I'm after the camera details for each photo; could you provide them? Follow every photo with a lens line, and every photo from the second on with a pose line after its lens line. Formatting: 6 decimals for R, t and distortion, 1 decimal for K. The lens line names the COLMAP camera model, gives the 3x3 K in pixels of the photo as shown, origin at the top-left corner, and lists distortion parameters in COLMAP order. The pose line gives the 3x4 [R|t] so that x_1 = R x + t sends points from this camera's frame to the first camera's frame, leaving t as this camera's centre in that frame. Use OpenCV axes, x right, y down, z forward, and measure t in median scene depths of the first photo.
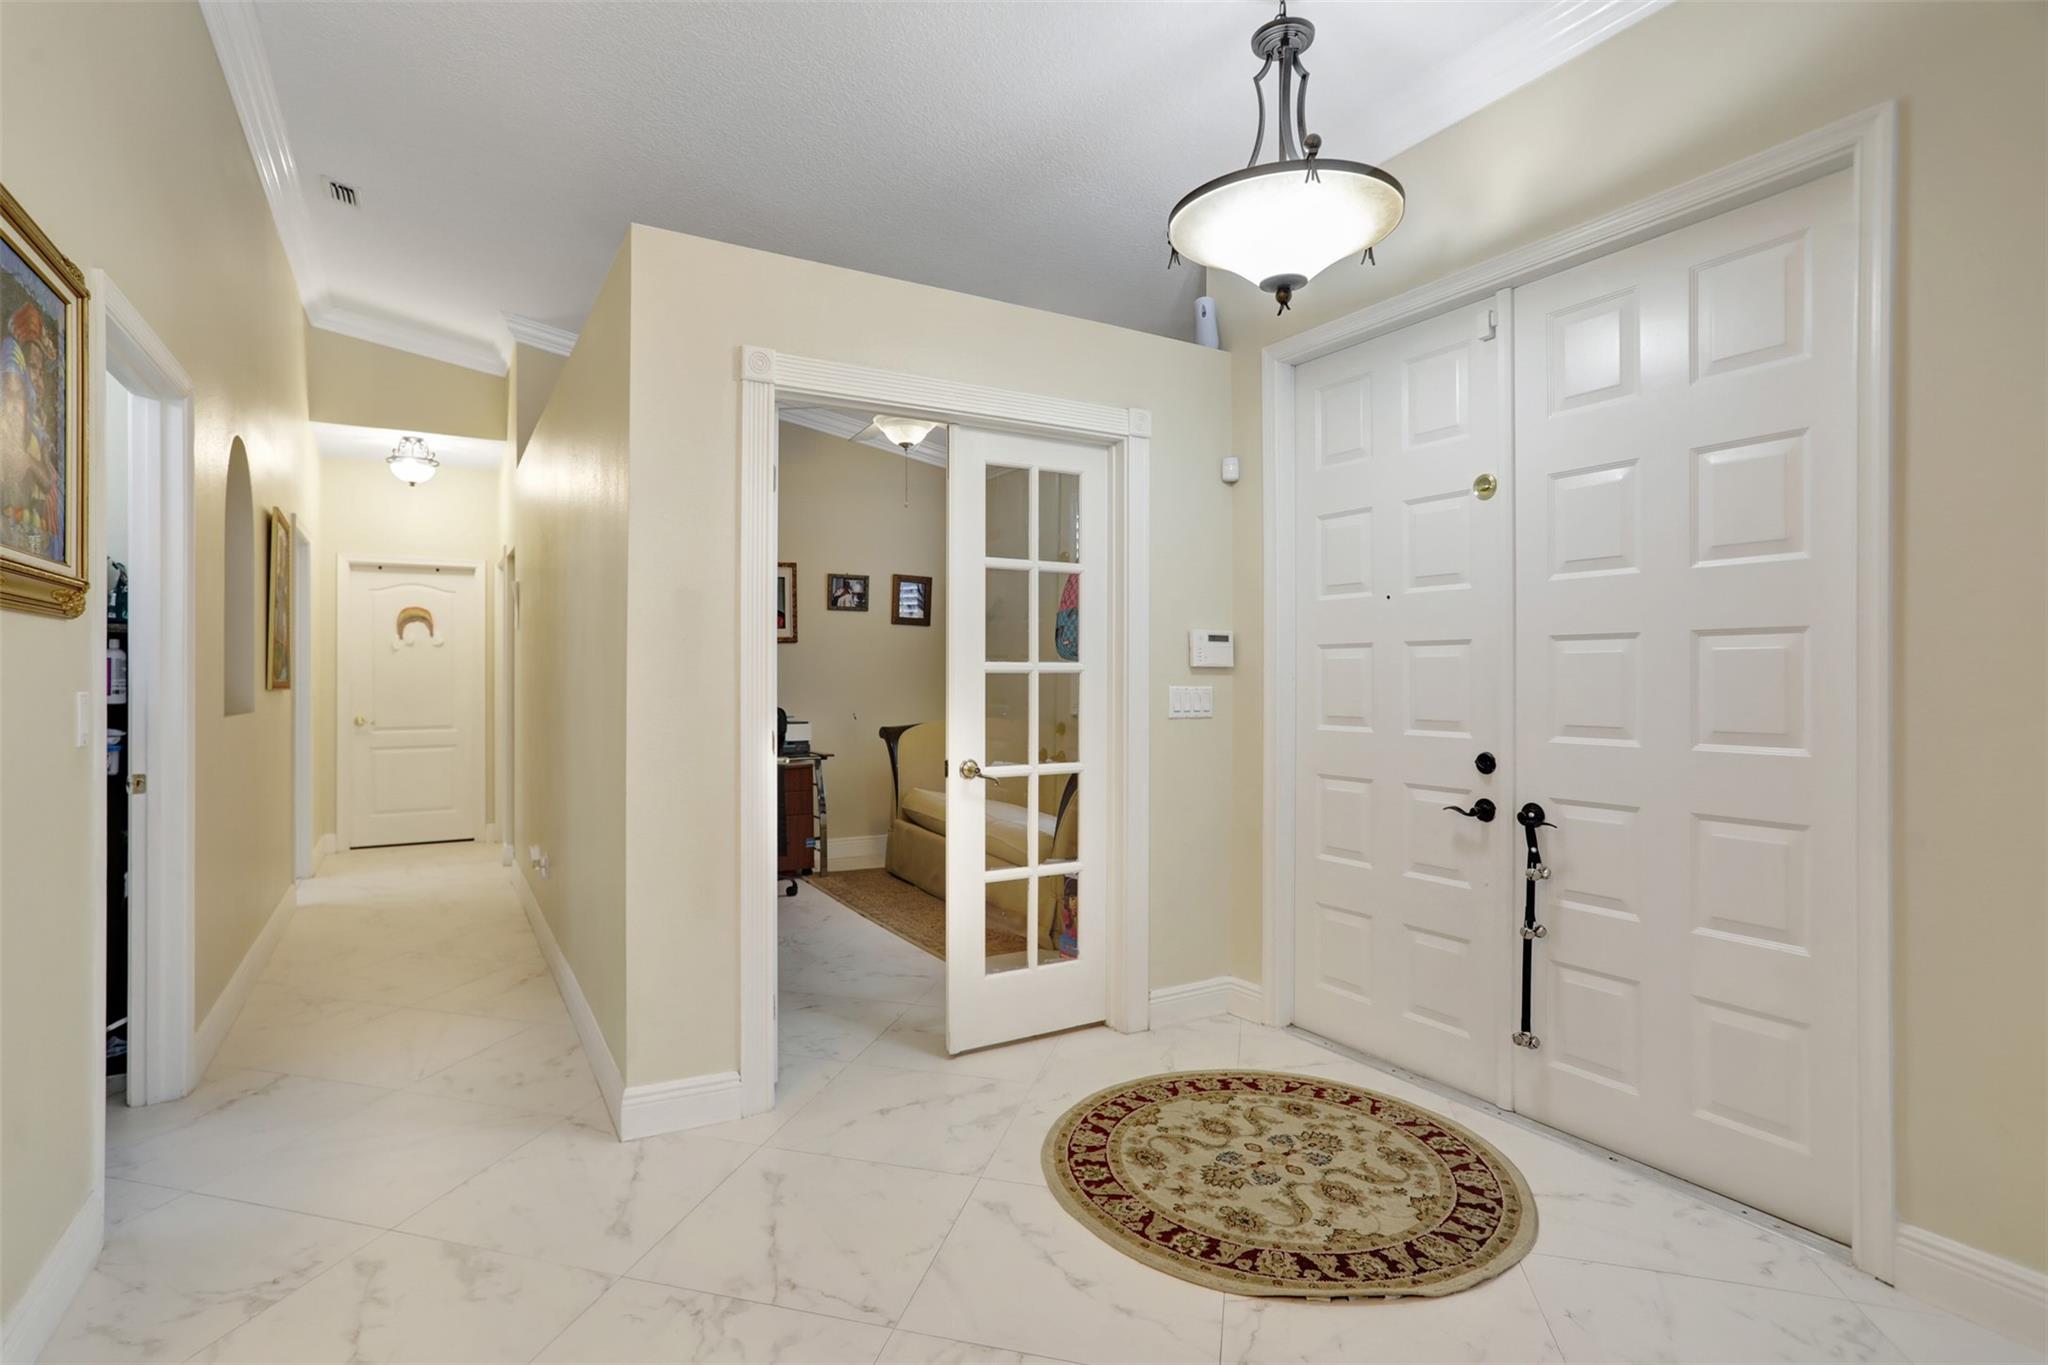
lens RADIAL K [[1004.8, 0, 992.0], [0, 1004.8, 675.2], [0, 0, 1]] dist [-0.054923, 0.023057]
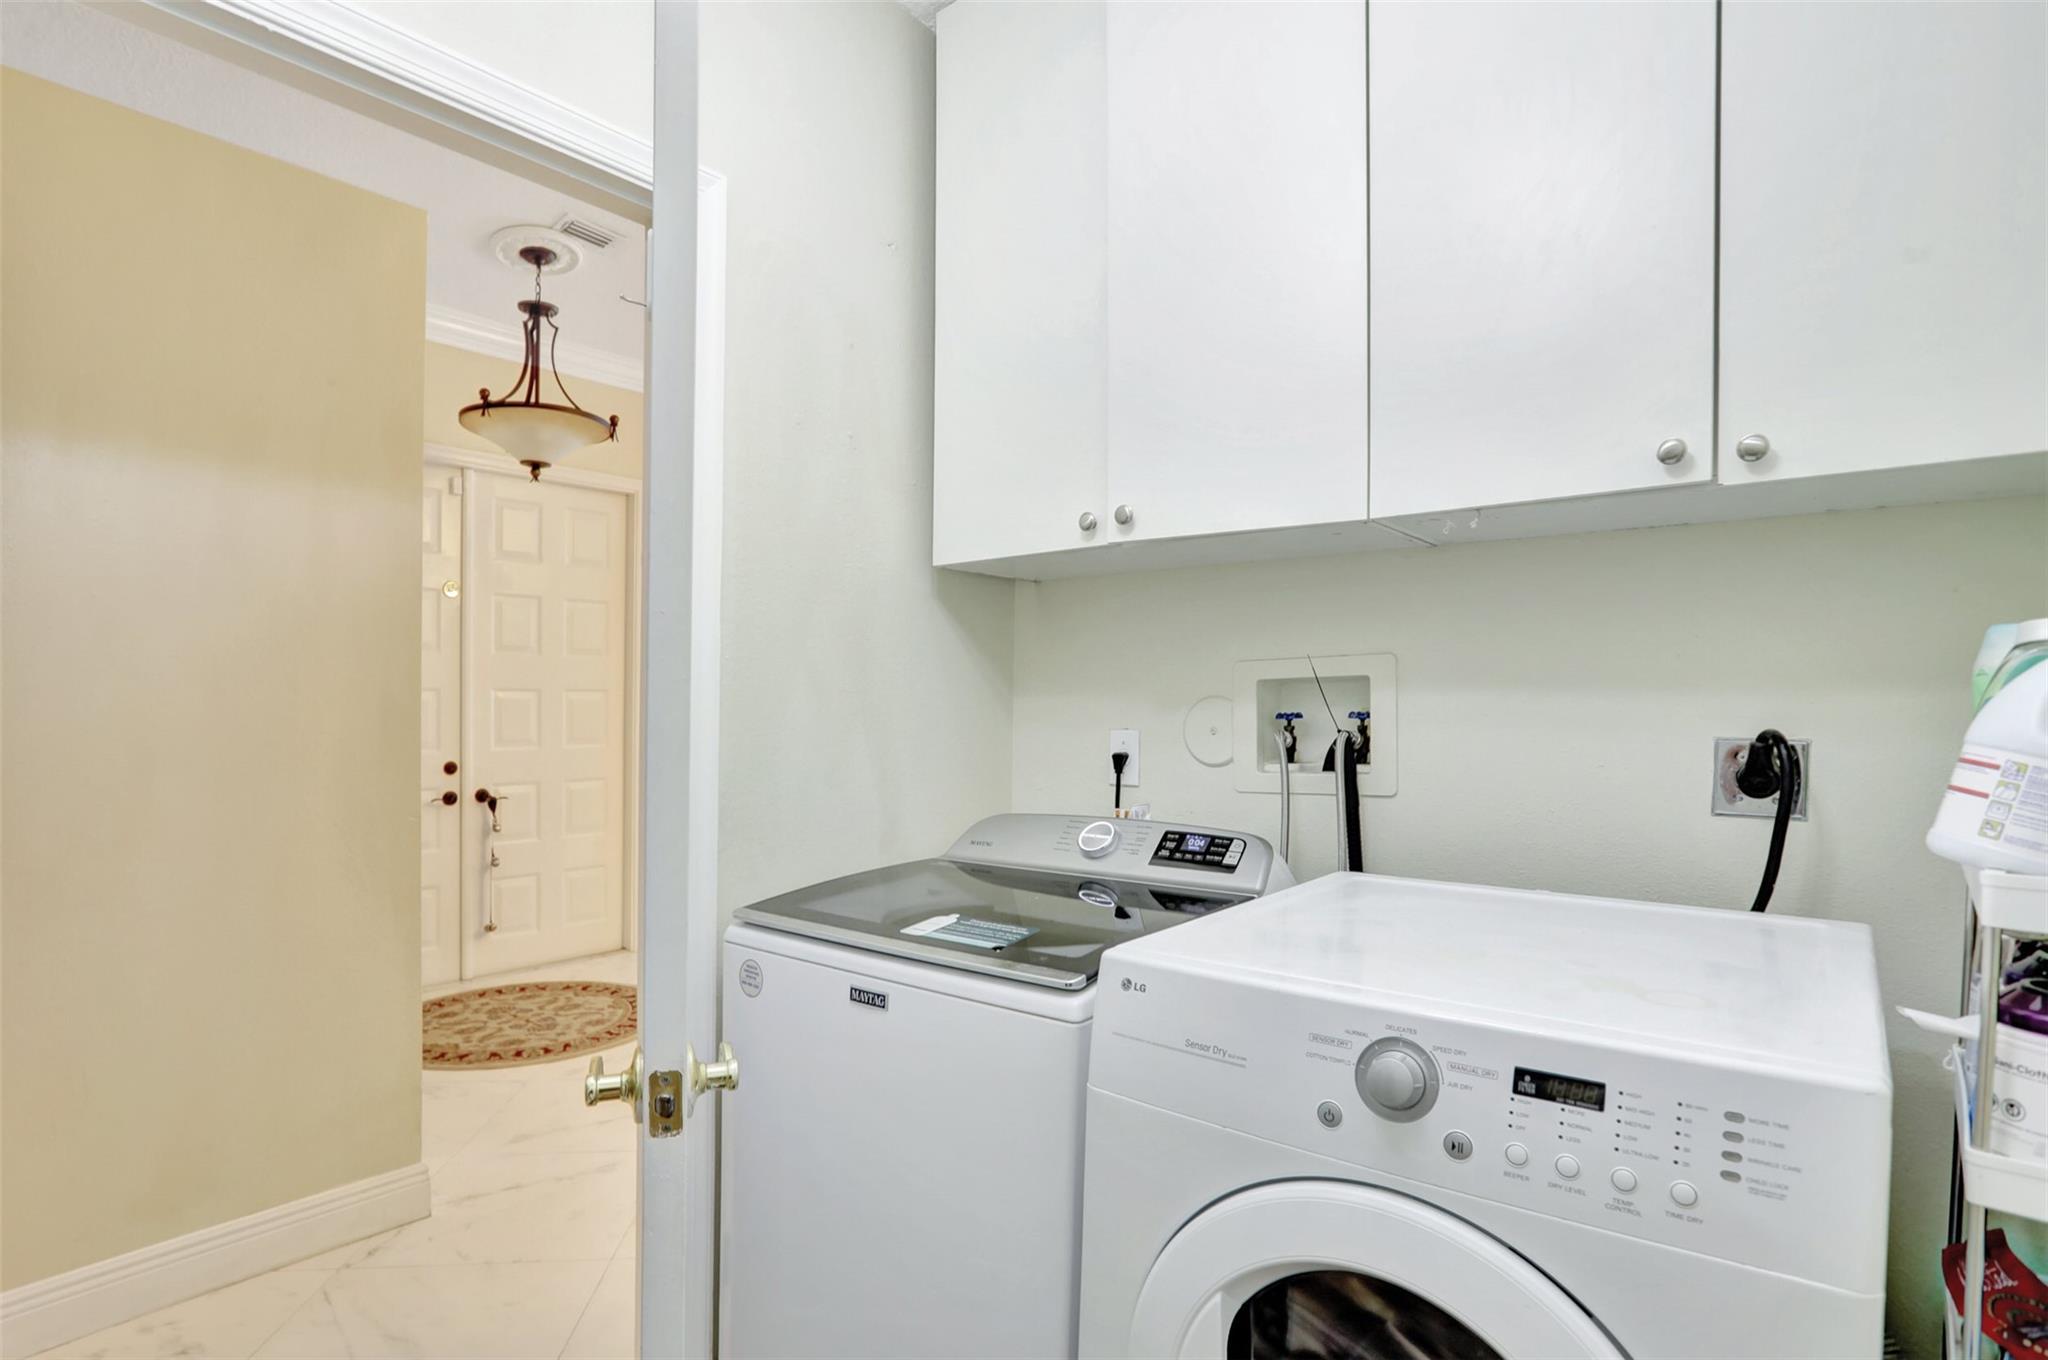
lens RADIAL K [[1004.8, 0, 992.0], [0, 1004.8, 672.7], [0, 0, 1]] dist [-0.054923, 0.023057]
pose [[-0.346725, 0.034906, 0.937317, -1.375578], [0.004913, 0.999361, -0.035399, -0.003403], [-0.937954, -0.007669, -0.346675, 0.790346]]
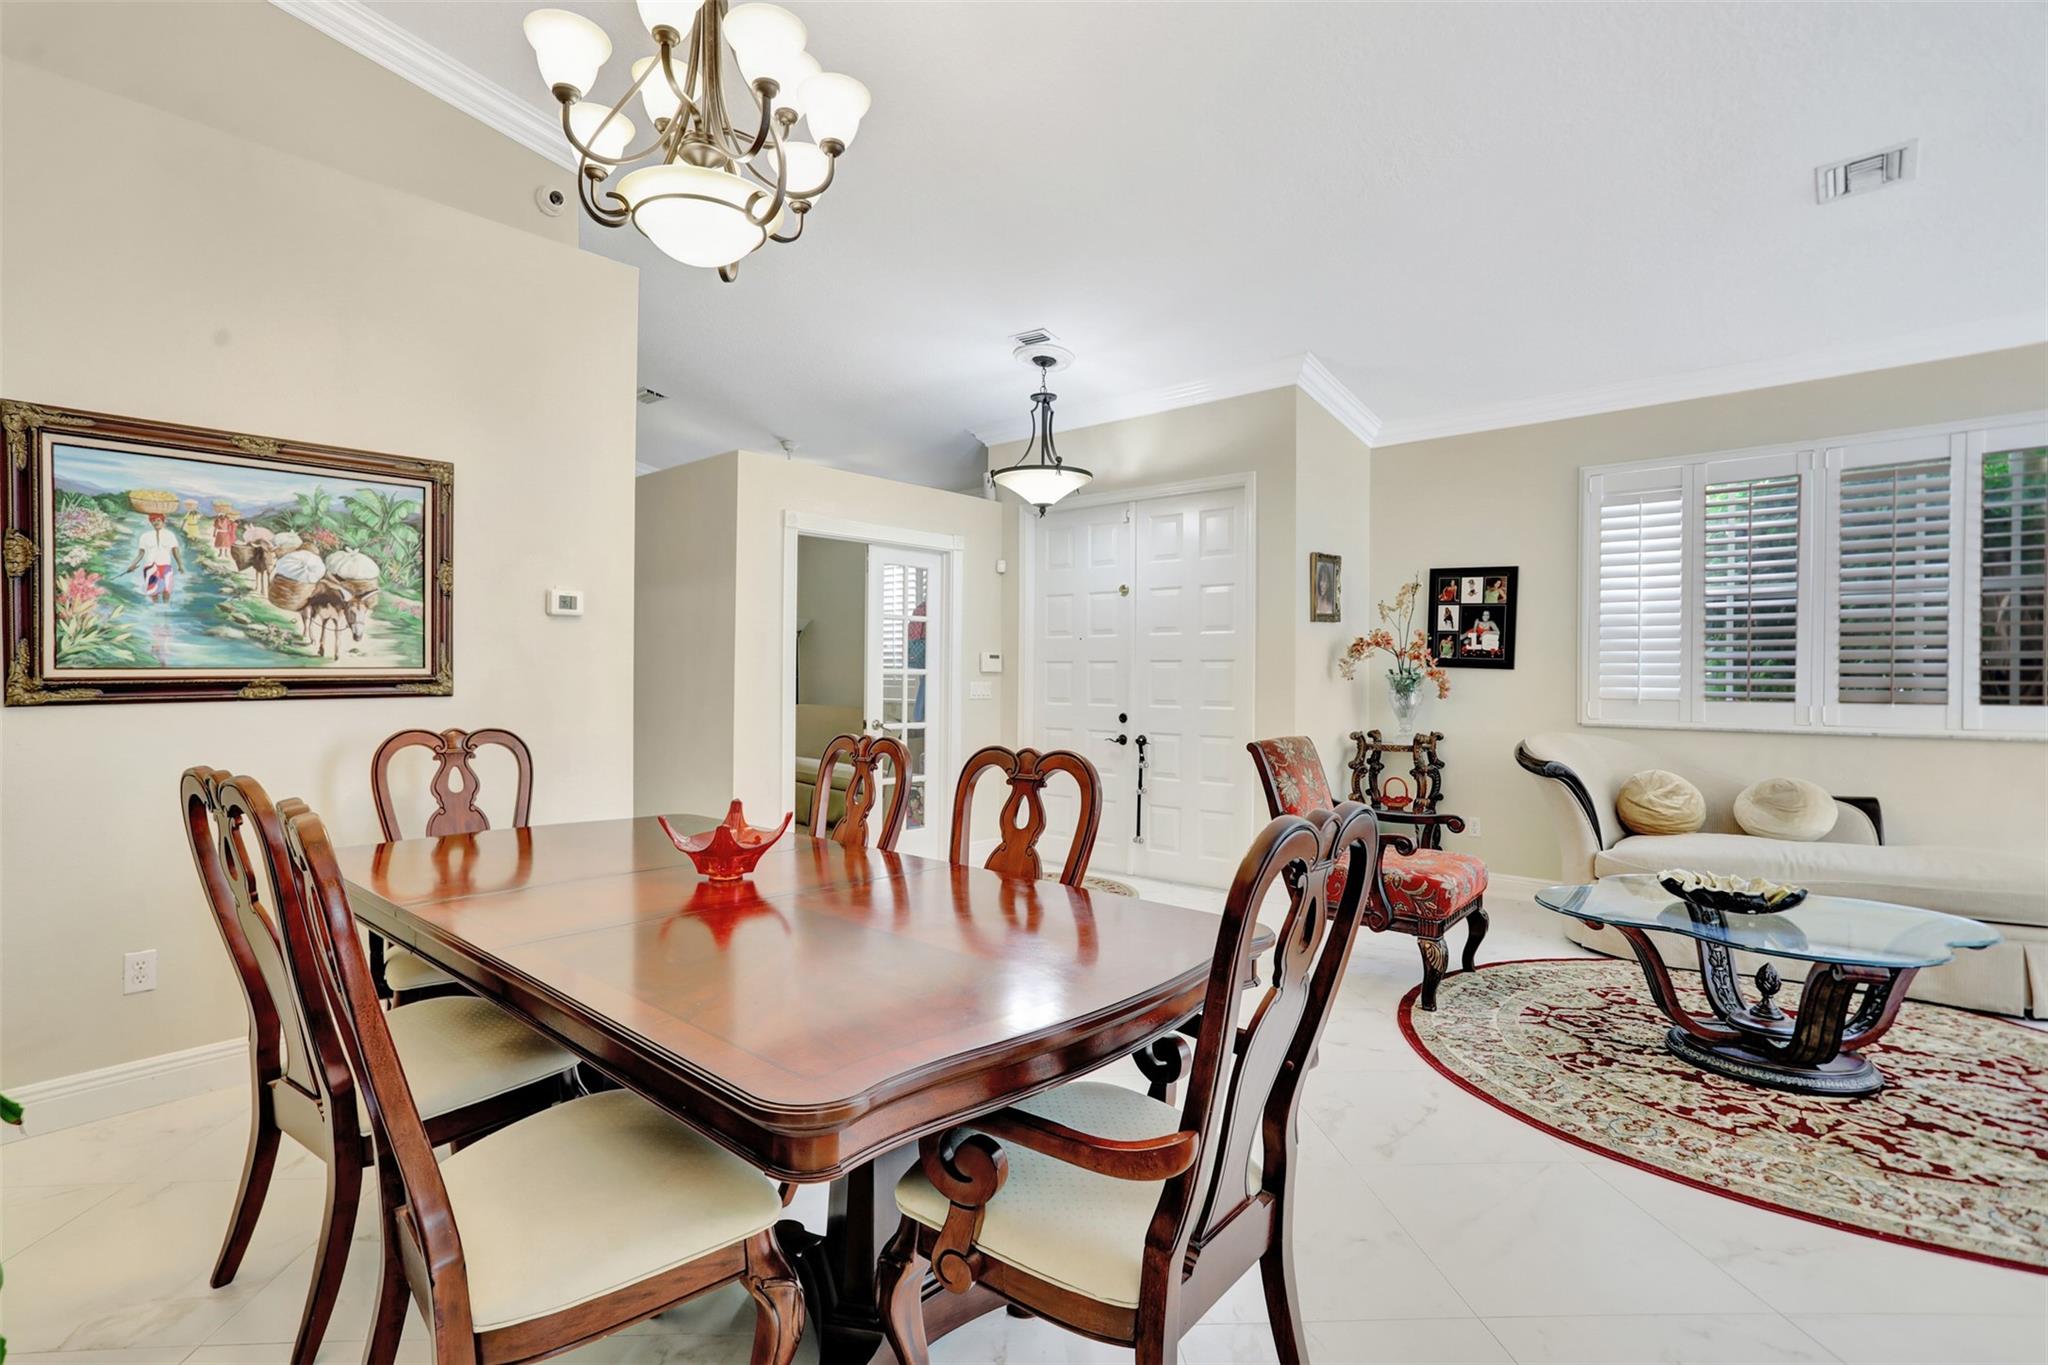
lens RADIAL K [[1004.8, 0, 992.0], [0, 1004.8, 675.2], [0, 0, 1]] dist [-0.054923, 0.023057]
pose [[0.953701, 0.010243, 0.300581, -0.463005], [-0.008781, 0.999942, -0.006214, 0.012328], [-0.300627, 0.003287, 0.953736, -1.069582]]
